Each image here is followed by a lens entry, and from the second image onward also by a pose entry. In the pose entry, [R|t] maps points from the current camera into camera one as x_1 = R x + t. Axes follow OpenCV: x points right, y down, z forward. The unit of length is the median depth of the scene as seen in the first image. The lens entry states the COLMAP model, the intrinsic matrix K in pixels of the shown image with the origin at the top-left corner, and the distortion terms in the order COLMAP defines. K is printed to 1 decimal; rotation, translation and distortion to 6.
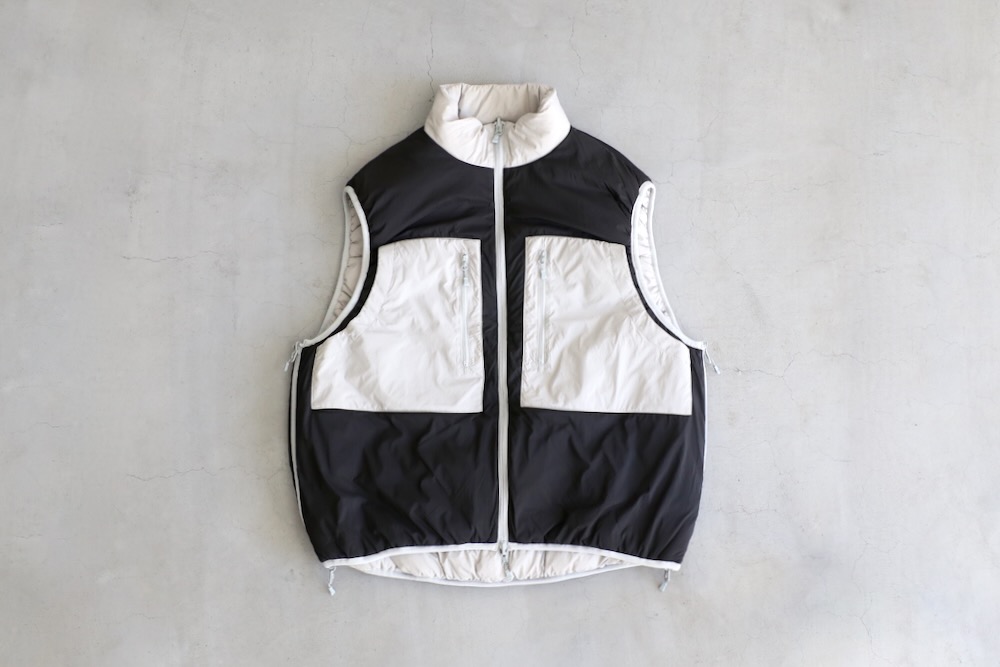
lens RADIAL K [[1191.9, 0, 500.0], [0, 1191.9, 333.5], [0, 0, 1]] dist [-0.121463, 0.024058]
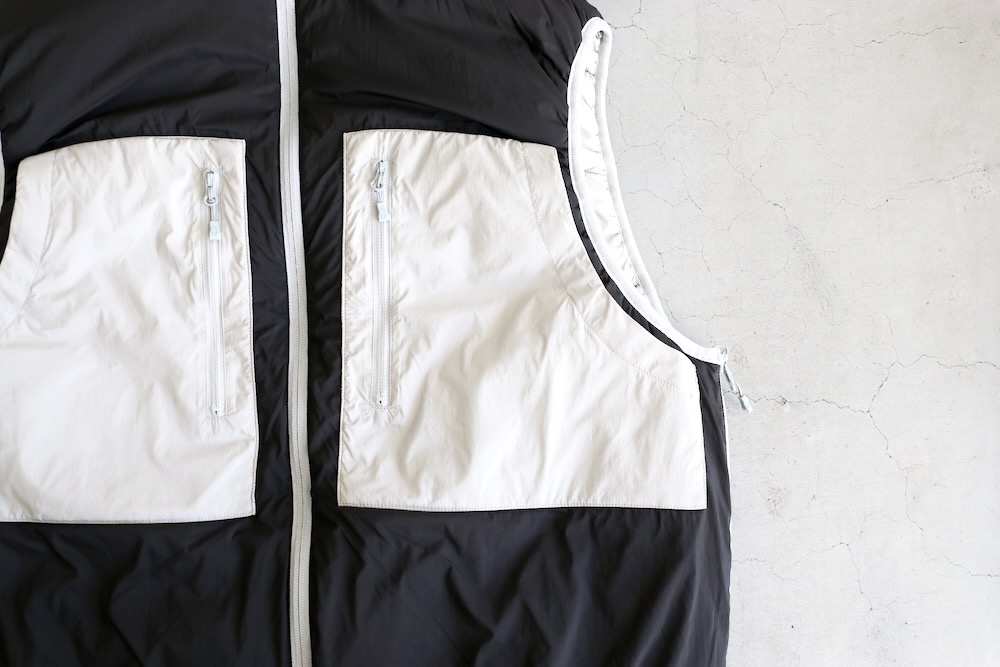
lens RADIAL K [[1151.5, 0, 500.0], [0, 1151.5, 333.5], [0, 0, 1]] dist [-0.124936, 0.031435]
pose [[0.993797, -0.024389, 0.108499, 0.032305], [0.019124, 0.998601, 0.049303, -0.023551], [-0.109550, -0.046923, 0.992873, 0.551655]]
